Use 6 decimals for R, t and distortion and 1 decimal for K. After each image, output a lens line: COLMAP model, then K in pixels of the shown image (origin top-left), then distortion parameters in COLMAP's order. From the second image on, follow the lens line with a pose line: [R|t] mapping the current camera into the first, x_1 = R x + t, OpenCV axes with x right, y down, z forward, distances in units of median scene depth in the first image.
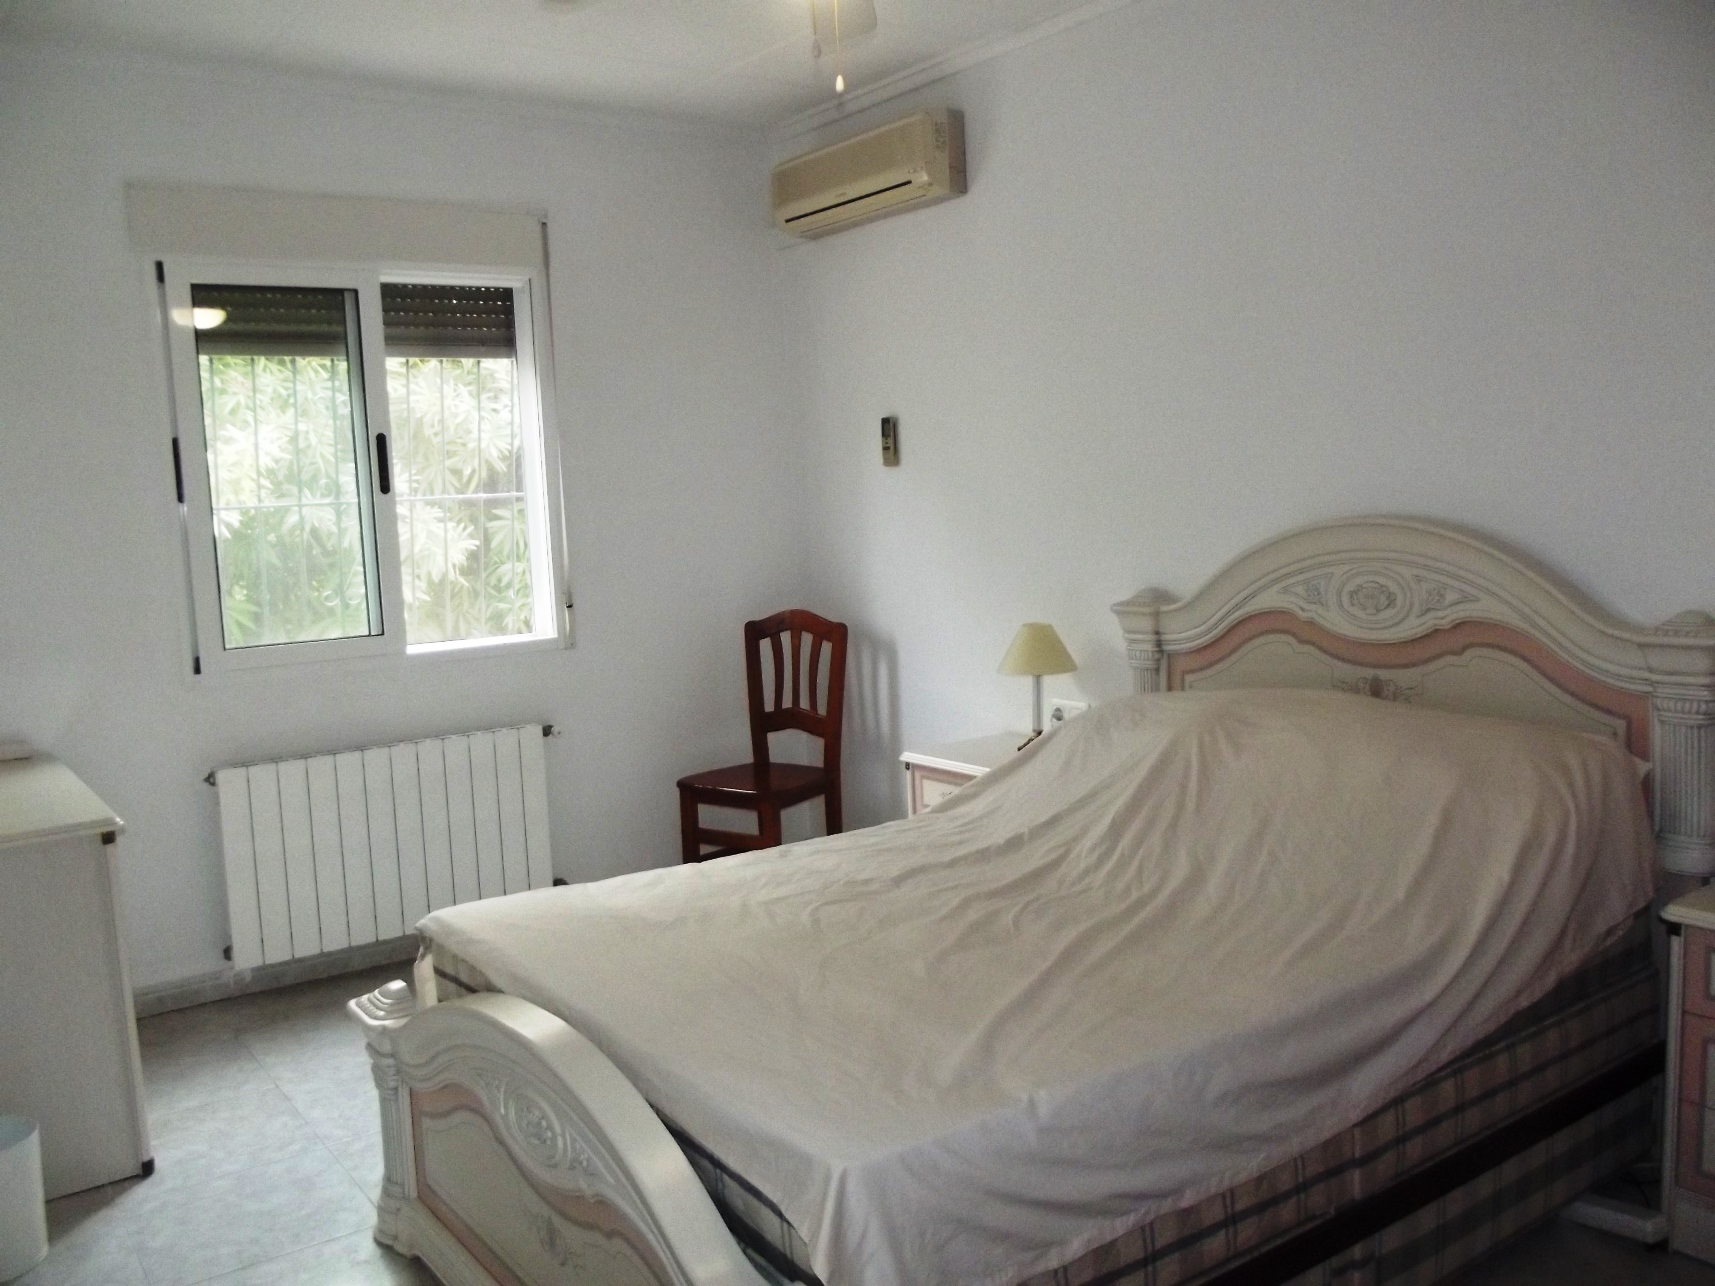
lens RADIAL K [[1430.7, 0, 857.5], [0, 1430.7, 643.0], [0, 0, 1]] dist [-0.033109, 0.002769]
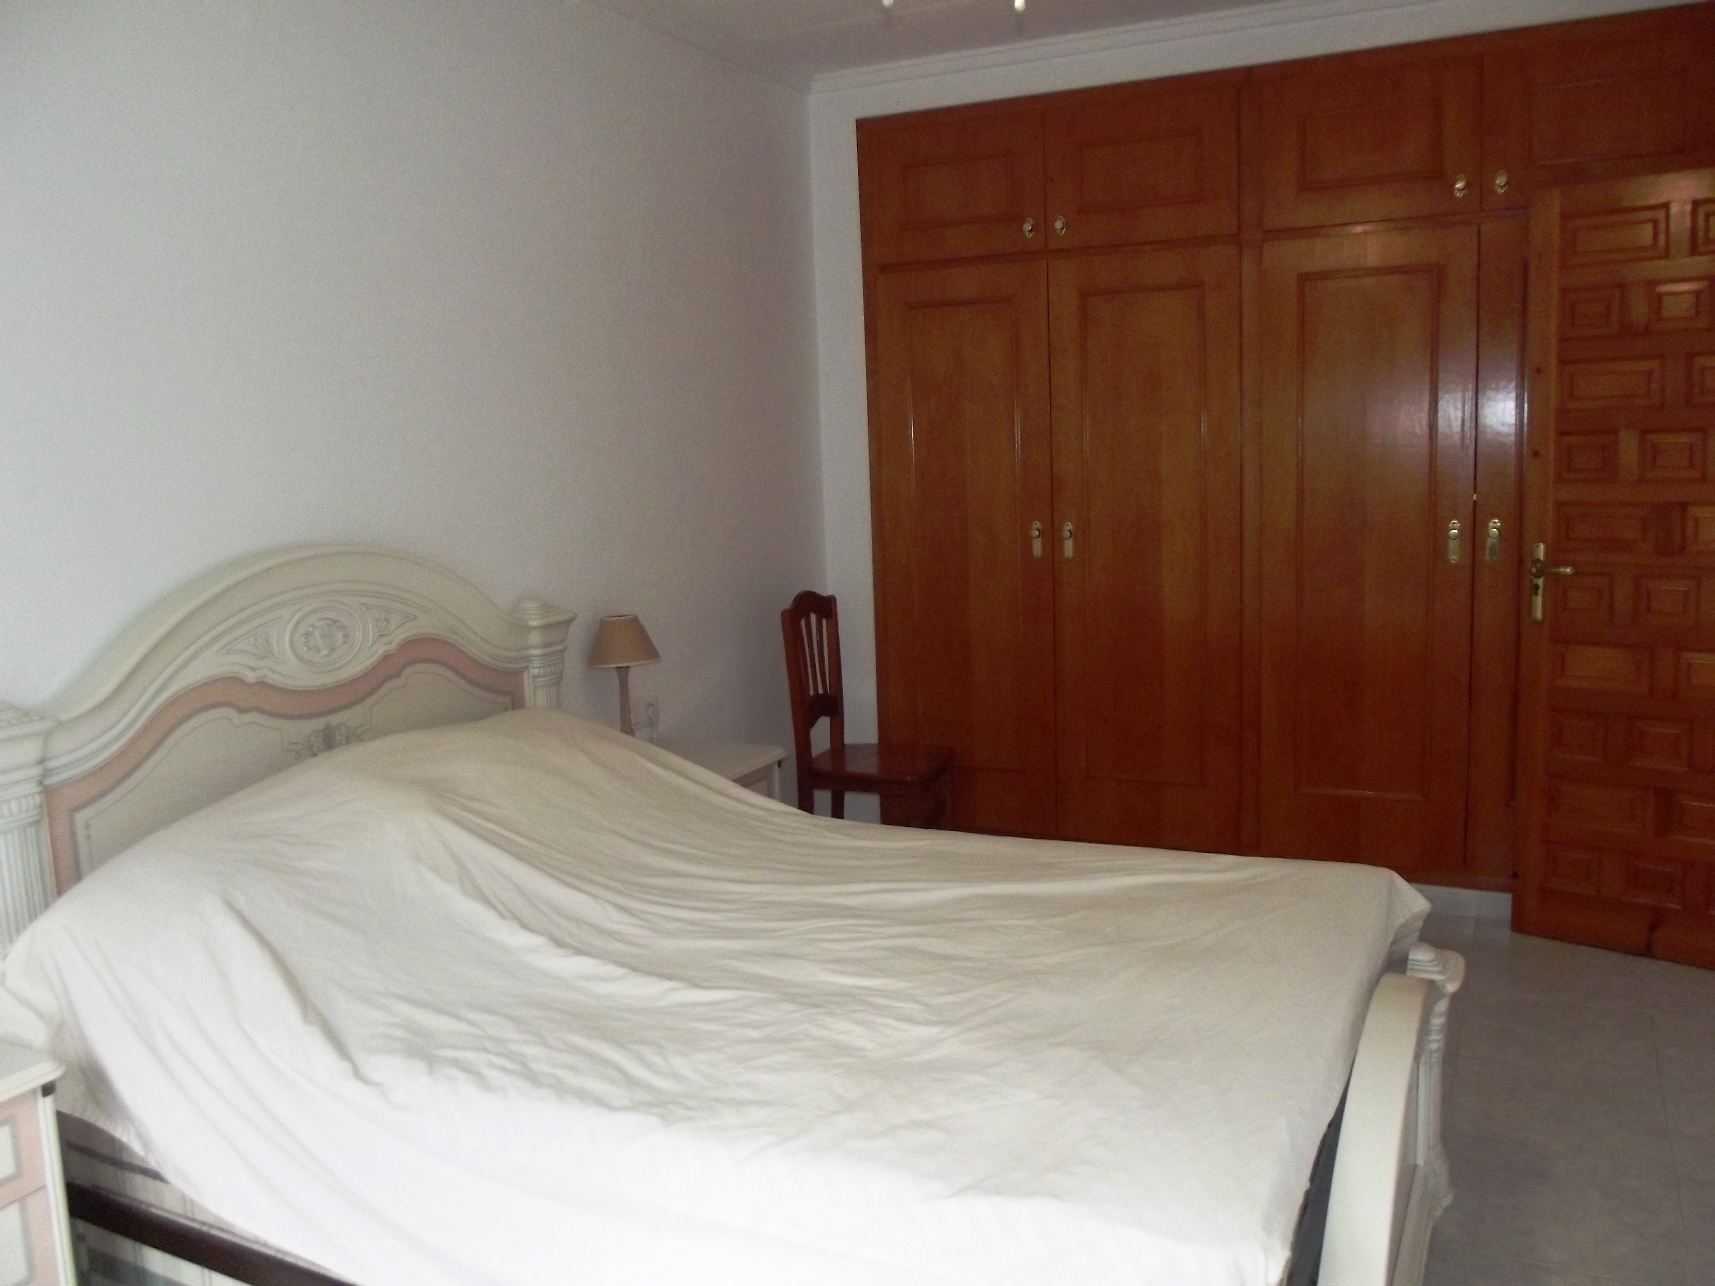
lens RADIAL K [[1430.7, 0, 857.5], [0, 1430.7, 643.0], [0, 0, 1]] dist [-0.033109, 0.002769]
pose [[-0.455469, -0.073196, 0.887238, -0.564940], [0.147444, 0.976648, 0.156264, -0.115010], [-0.877957, 0.201991, -0.434040, 1.068346]]
